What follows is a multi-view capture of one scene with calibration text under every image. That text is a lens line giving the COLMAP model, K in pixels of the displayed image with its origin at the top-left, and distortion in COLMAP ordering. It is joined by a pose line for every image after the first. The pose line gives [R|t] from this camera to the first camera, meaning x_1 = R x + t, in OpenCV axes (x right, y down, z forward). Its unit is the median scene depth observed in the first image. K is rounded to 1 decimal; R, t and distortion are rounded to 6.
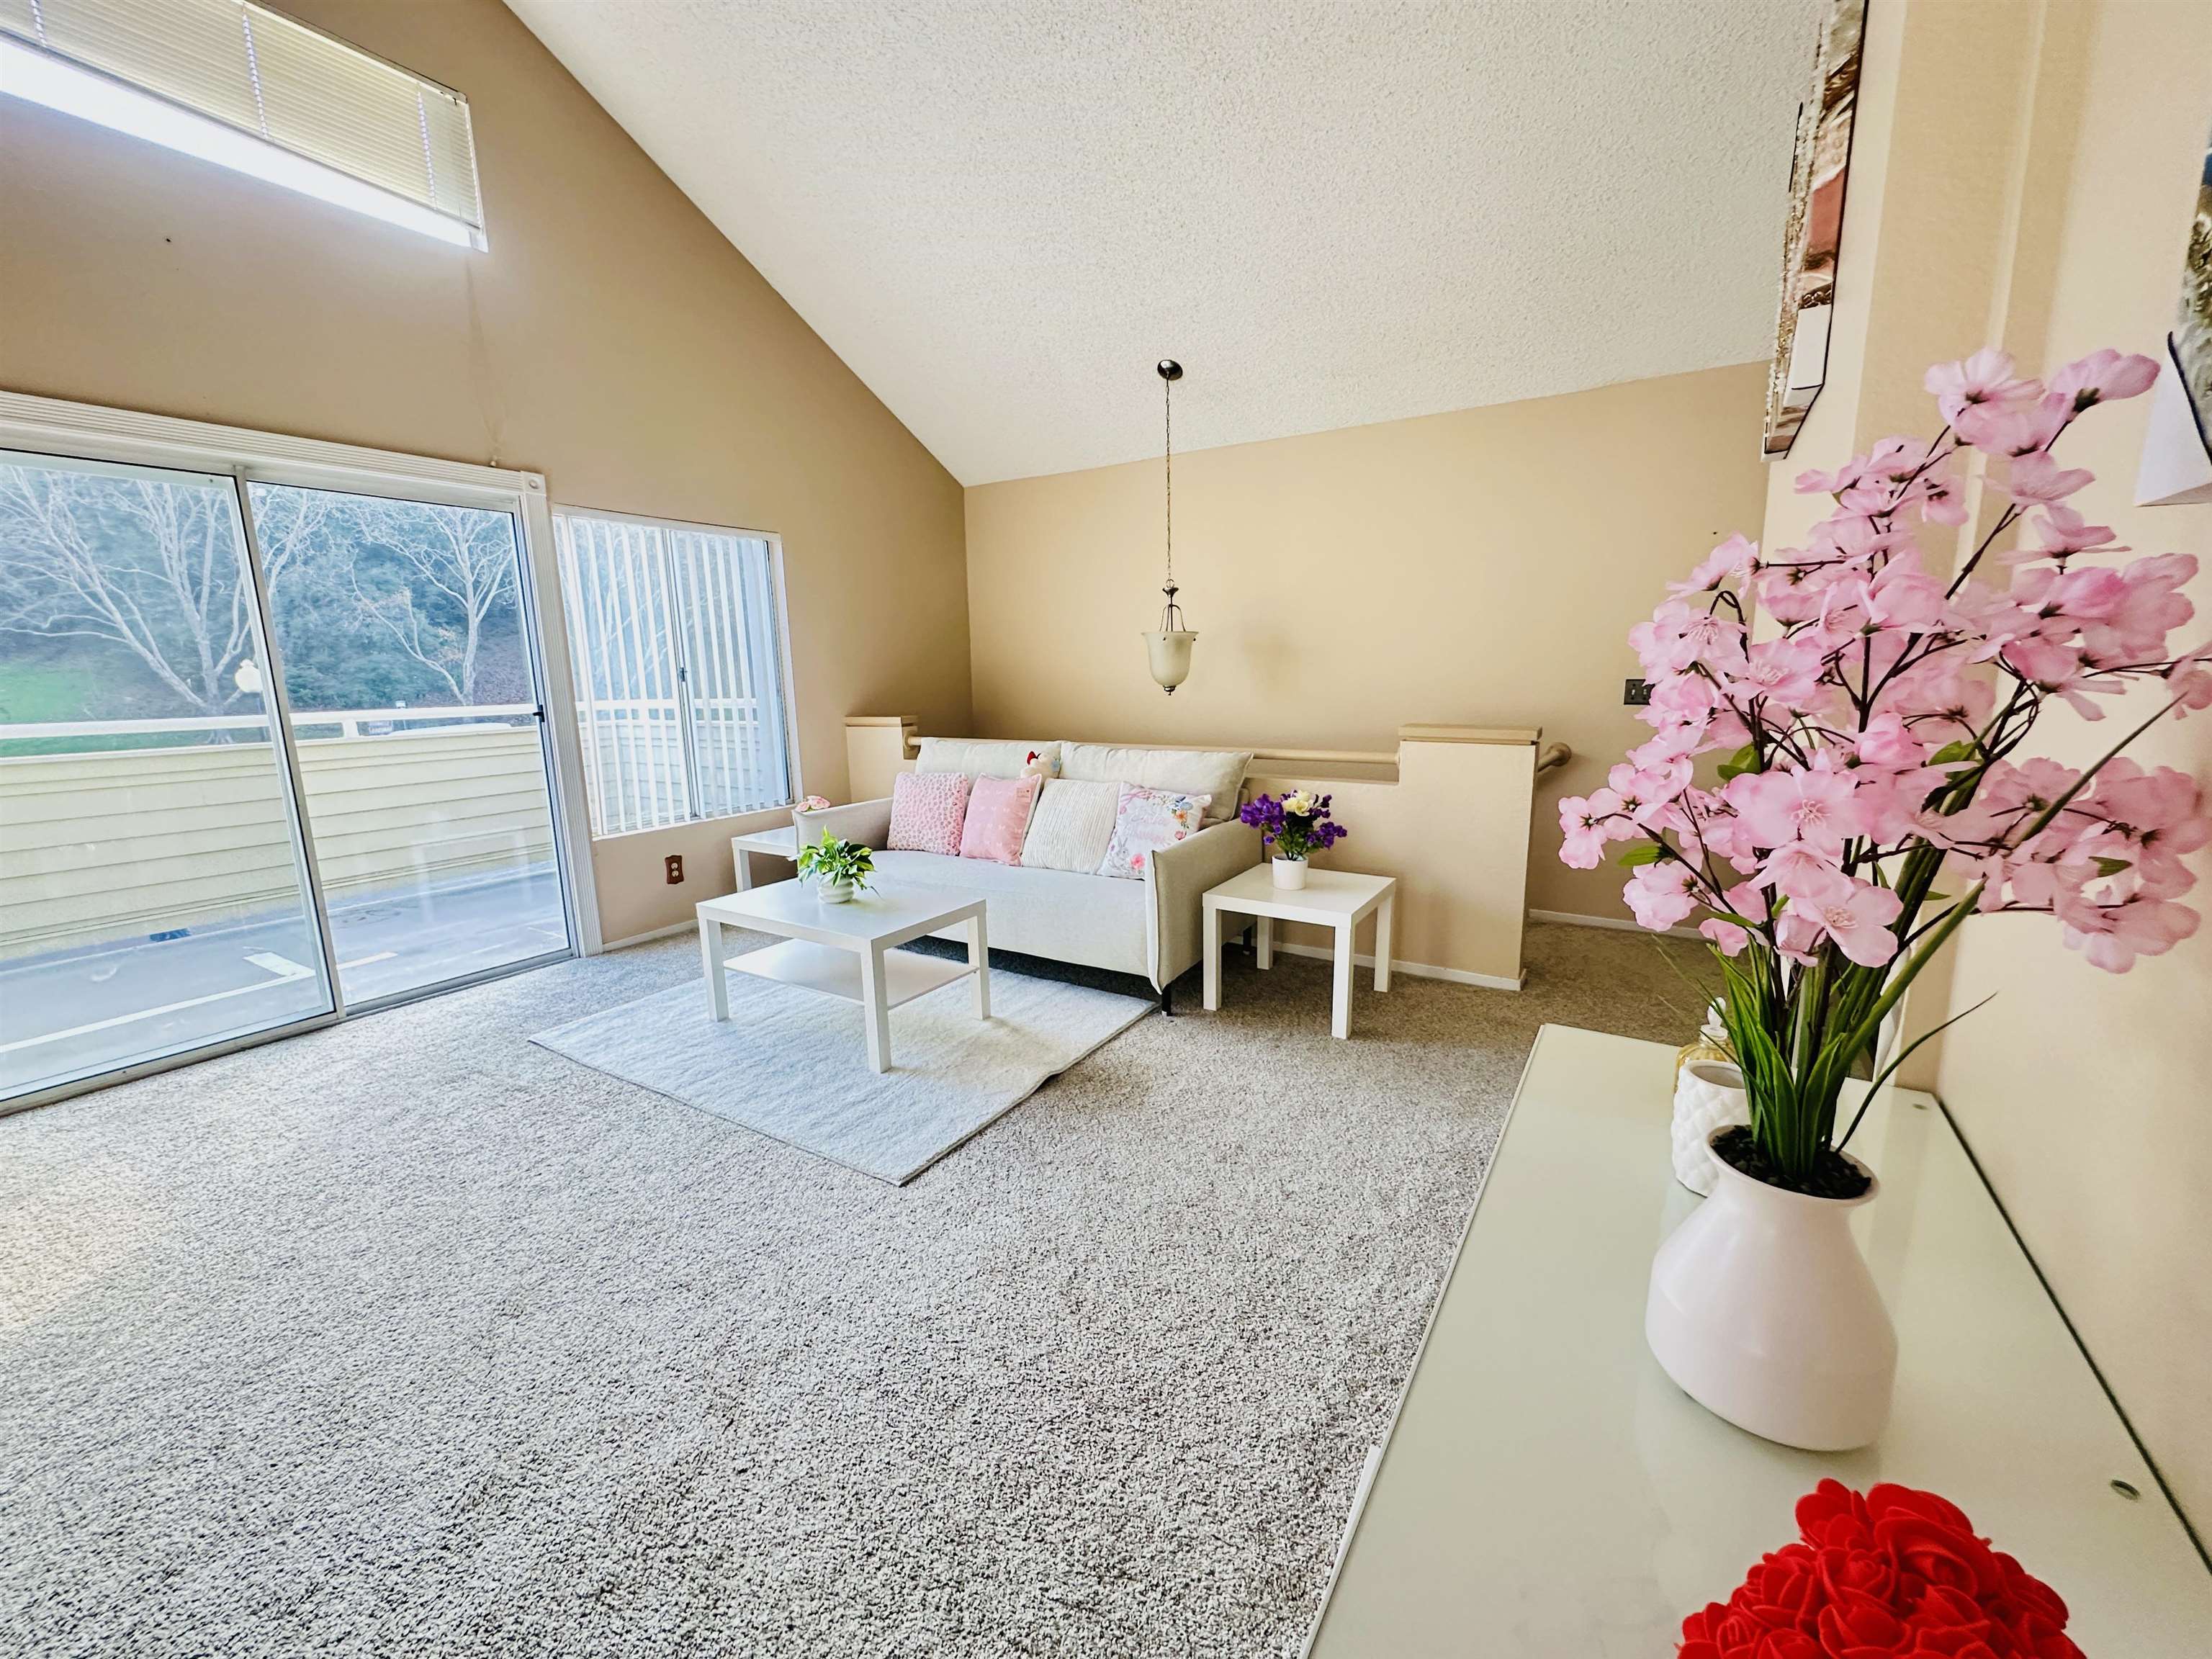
lens RADIAL K [[883.7, 0, 1107.6], [0, 883.7, 828.6], [0, 0, 1]] dist [-0.001604, 0.000281]
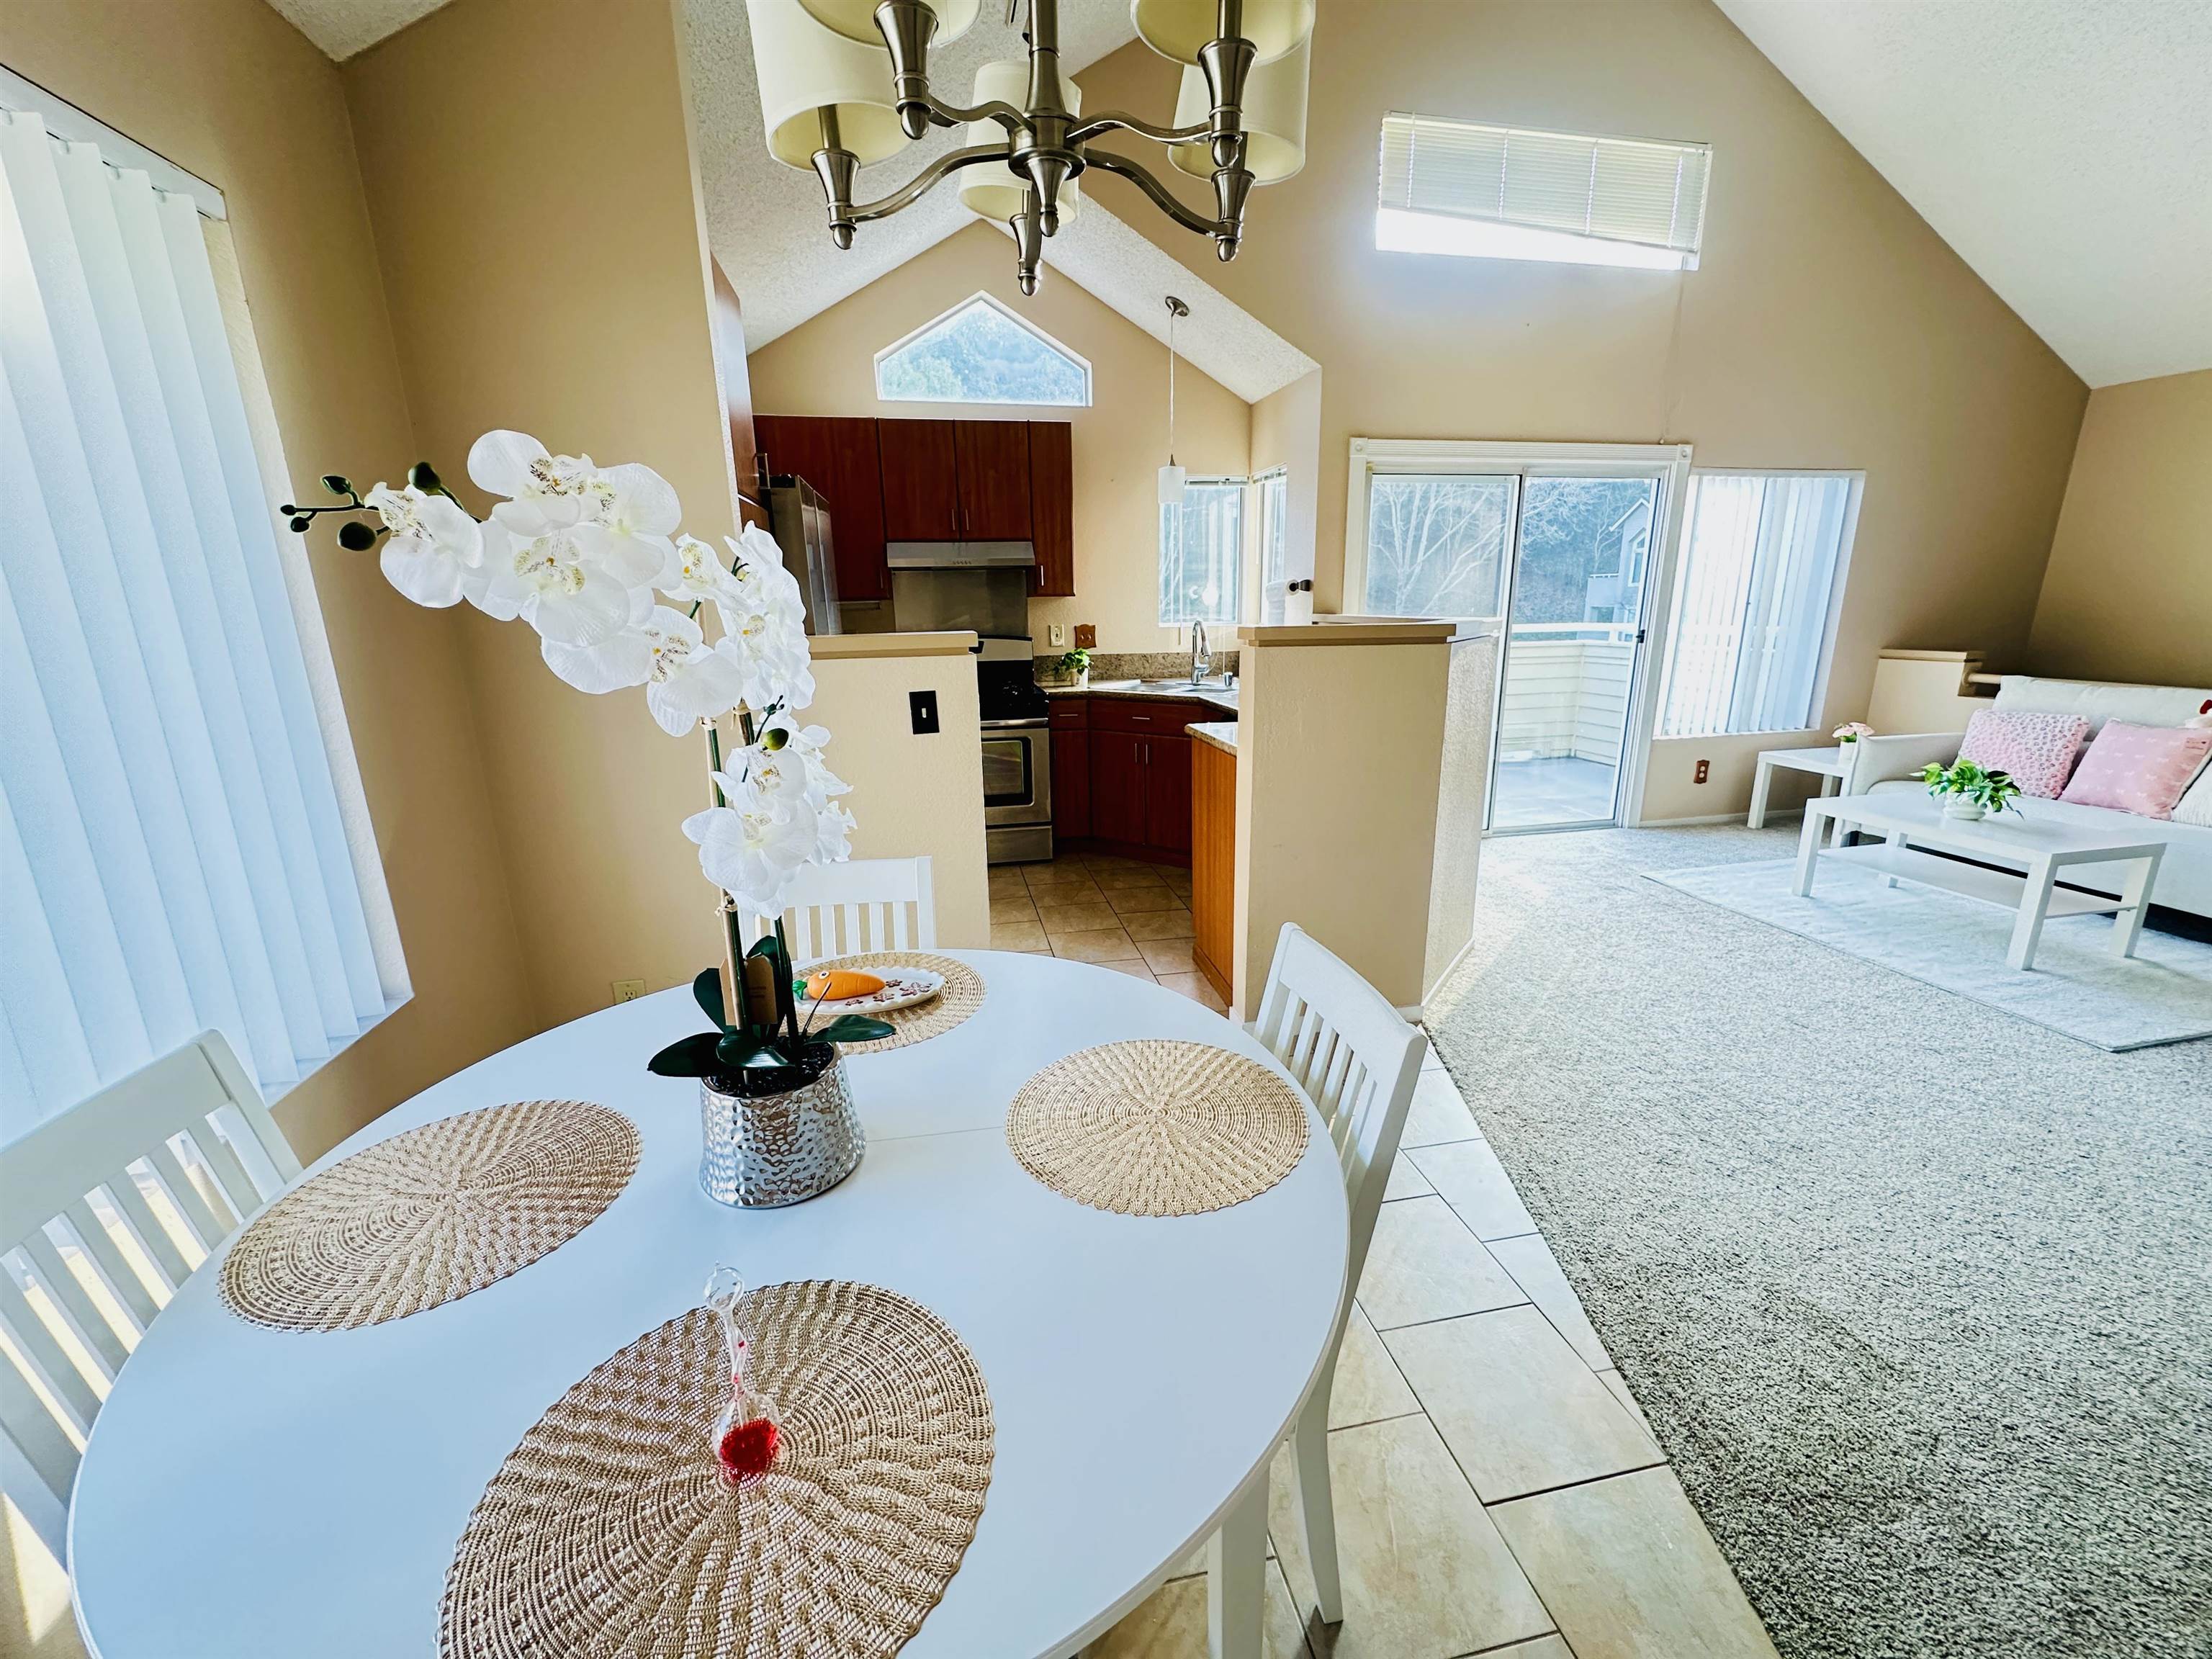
lens RADIAL K [[883.7, 0, 1107.6], [0, 883.7, 828.6], [0, 0, 1]] dist [-0.001604, 0.000281]
pose [[0.699675, 0.190259, -0.688663, -0.275610], [-0.128130, 0.981678, 0.141032, 0.072106], [0.702879, -0.010438, 0.711233, -0.534325]]
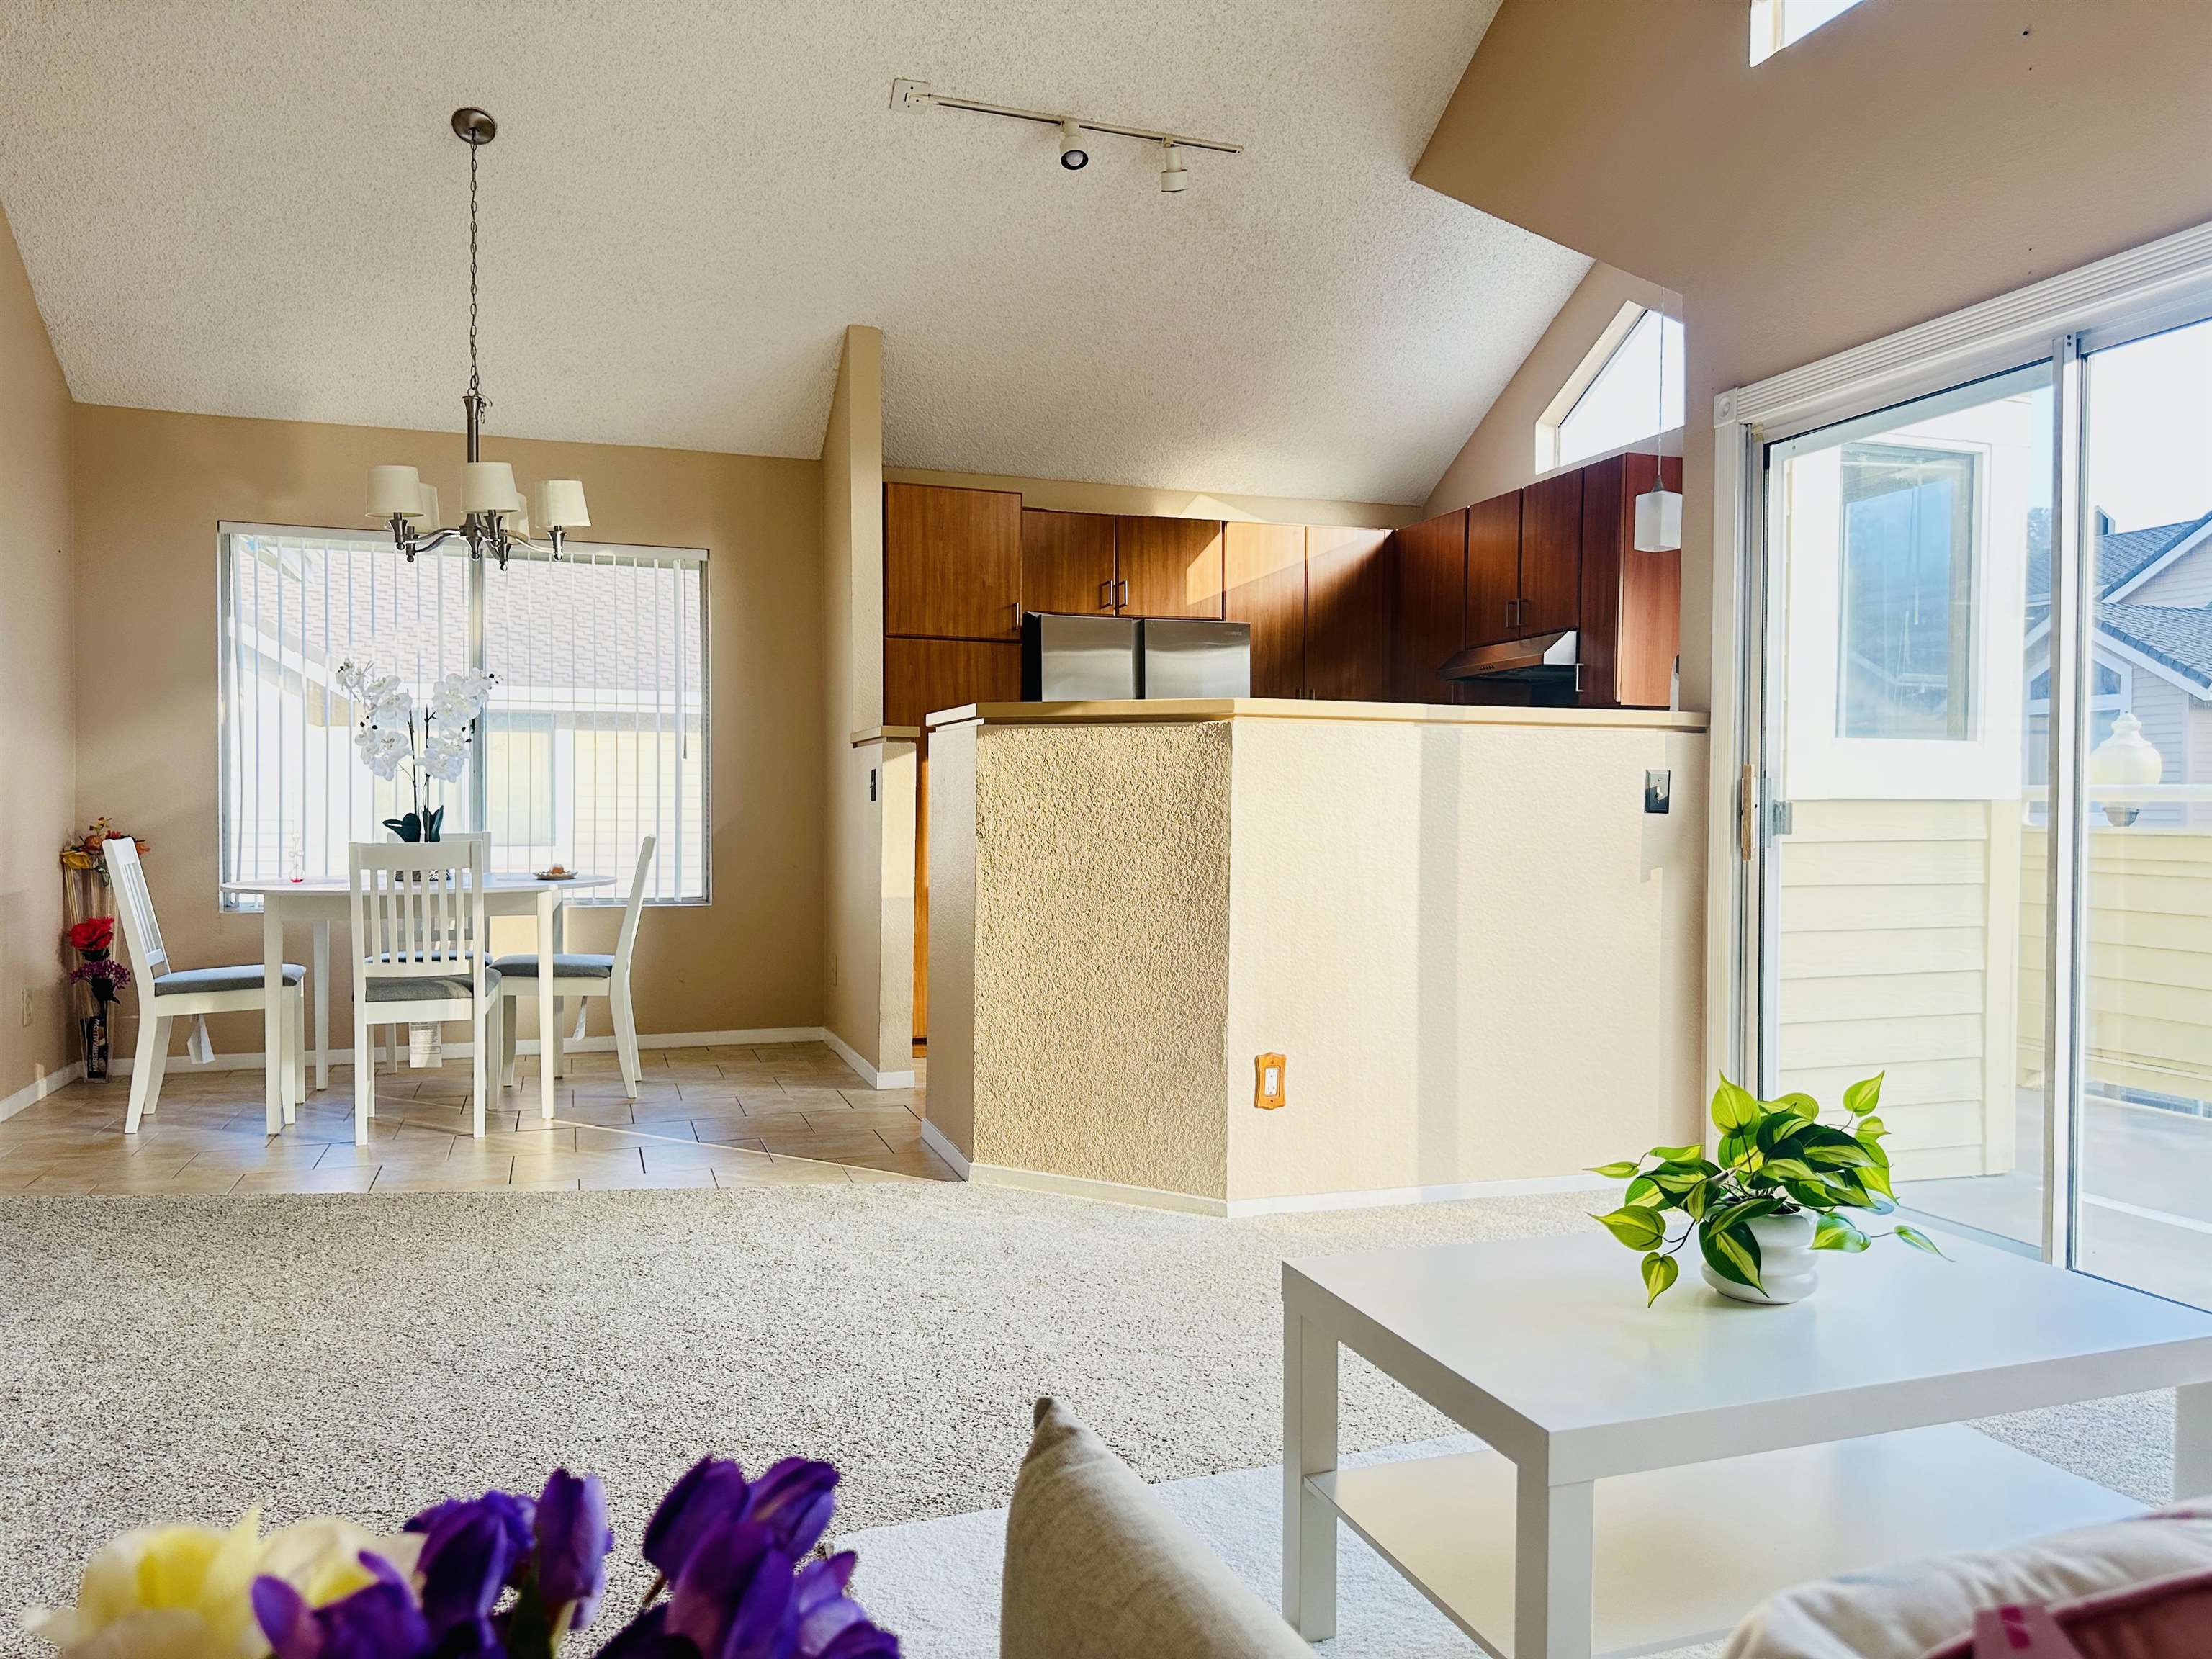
lens RADIAL K [[1547.2, 0, 1111.9], [0, 1547.2, 841.3], [0, 0, 1]] dist [0.119888, -0.167682]
pose [[-0.617377, 0.035985, -0.785844, 0.264996], [-0.135199, 0.979236, 0.151057, -0.125494], [0.774963, 0.199504, -0.599692, 1.061589]]
